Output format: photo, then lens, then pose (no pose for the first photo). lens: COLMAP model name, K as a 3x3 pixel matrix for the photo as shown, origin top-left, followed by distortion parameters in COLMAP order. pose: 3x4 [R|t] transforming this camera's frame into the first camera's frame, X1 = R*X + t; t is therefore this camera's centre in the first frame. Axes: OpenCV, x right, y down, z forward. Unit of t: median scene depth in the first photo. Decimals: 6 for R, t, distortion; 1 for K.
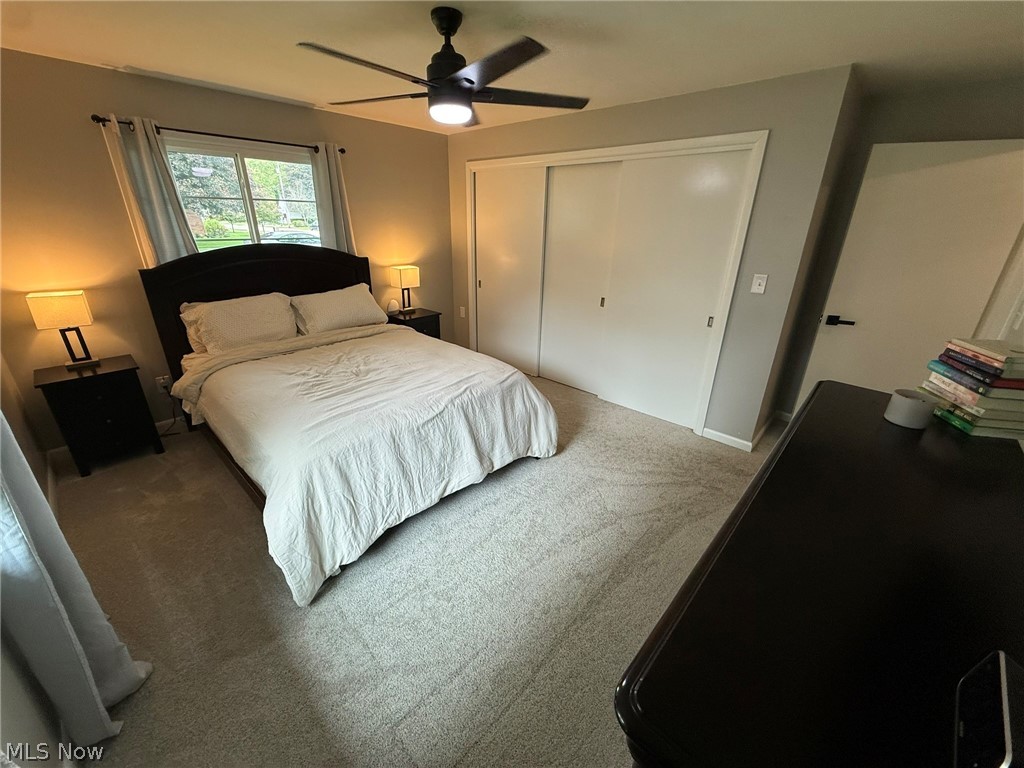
lens RADIAL K [[406.5, 0, 517.1], [0, 406.5, 379.0], [0, 0, 1]] dist [-0.003927, 0.000702]
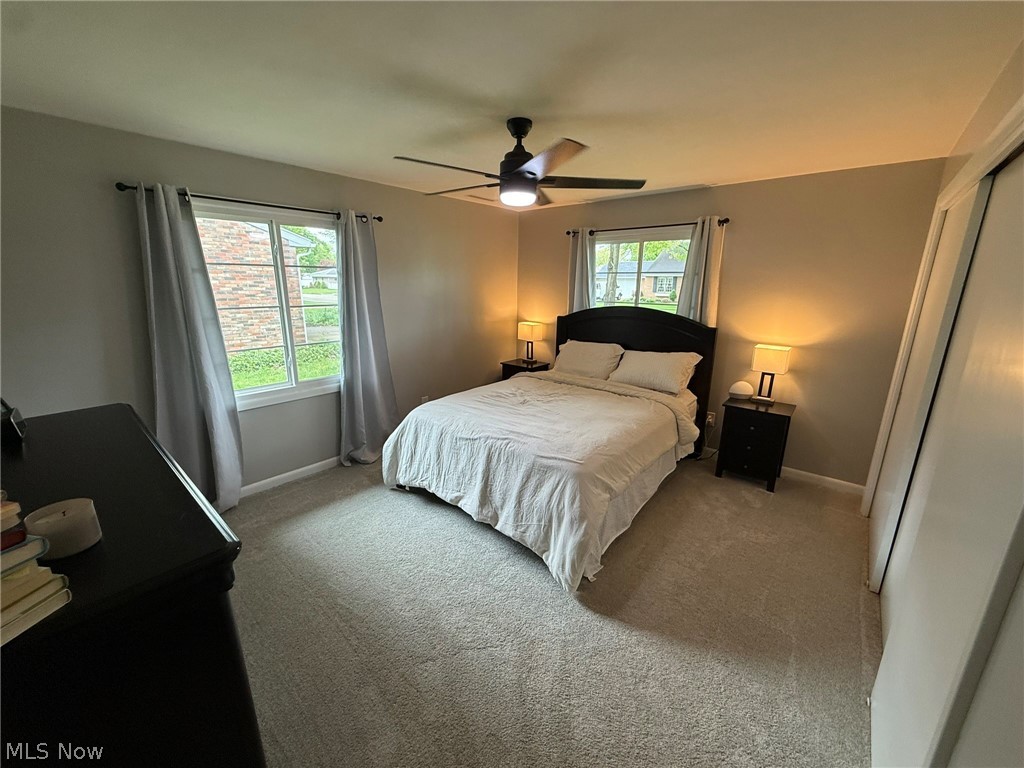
lens RADIAL K [[406.5, 0, 513.2], [0, 406.5, 385.3], [0, 0, 1]] dist [-0.003927, 0.000702]
pose [[0.042765, 0.232222, -0.971722, 0.810050], [-0.377386, 0.904311, 0.199504, -0.295954], [0.925068, 0.358182, 0.126310, 0.776628]]
